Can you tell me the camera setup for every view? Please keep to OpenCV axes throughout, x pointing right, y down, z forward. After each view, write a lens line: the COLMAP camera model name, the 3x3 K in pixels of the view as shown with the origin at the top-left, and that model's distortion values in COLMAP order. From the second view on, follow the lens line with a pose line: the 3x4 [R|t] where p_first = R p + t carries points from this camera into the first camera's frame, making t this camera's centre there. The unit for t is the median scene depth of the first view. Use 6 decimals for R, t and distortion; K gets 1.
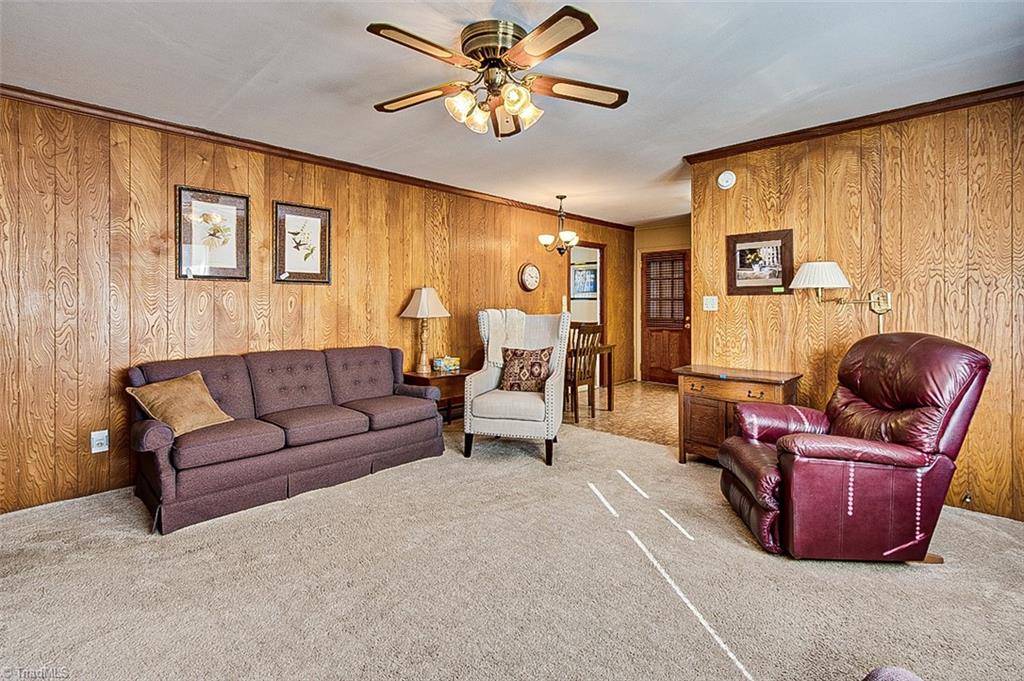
lens RADIAL K [[499.5, 0, 535.3], [0, 499.5, 303.7], [0, 0, 1]] dist [-0.001151, 0.000132]
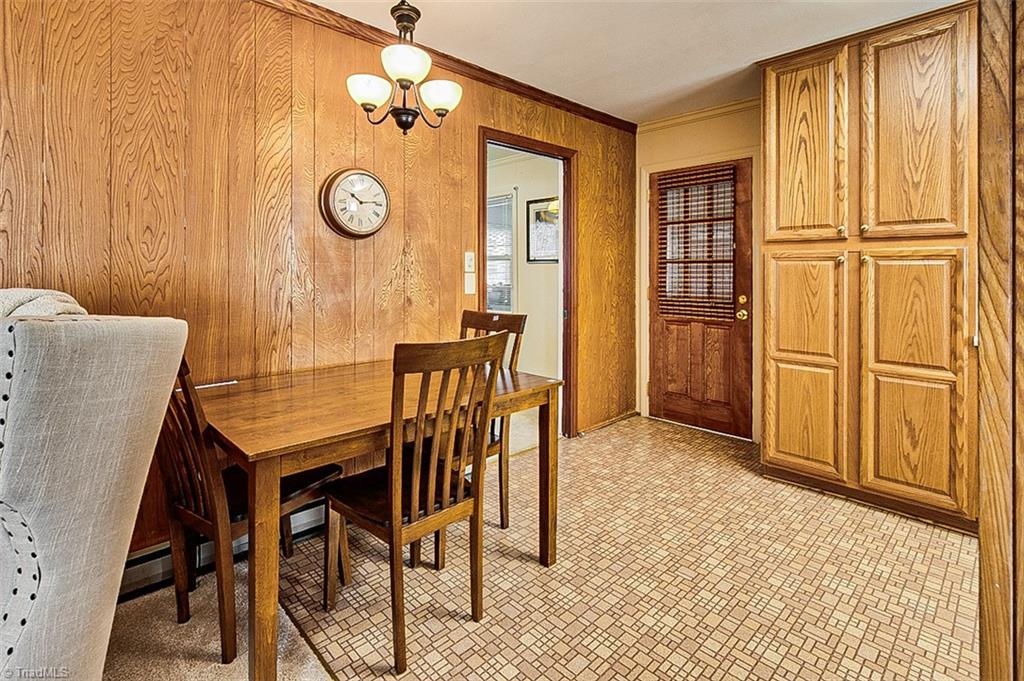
lens RADIAL K [[487.7, 0, 534.1], [0, 487.7, 266.7], [0, 0, 1]] dist [-0.003977, -0.000177]
pose [[0.998621, 0.000800, -0.052496, 0.220153], [-0.001166, 0.999975, -0.006950, 0.001433], [0.052489, 0.007002, 0.998597, 0.896120]]
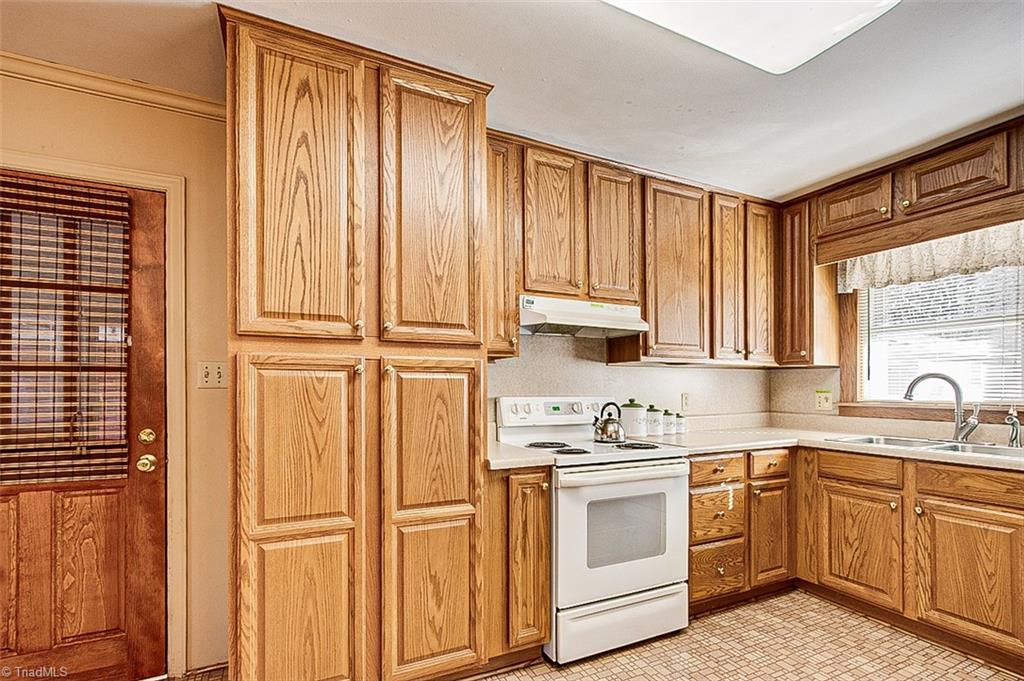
lens RADIAL K [[468.9, 0, 484.8], [0, 468.9, 388.1], [0, 0, 1]] dist [-0.002572, 0.000248]
pose [[0.405402, -0.001883, 0.914137, 0.249620], [-0.001529, 0.999995, 0.002738, 0.002320], [-0.914137, -0.002508, 0.405397, 1.262941]]
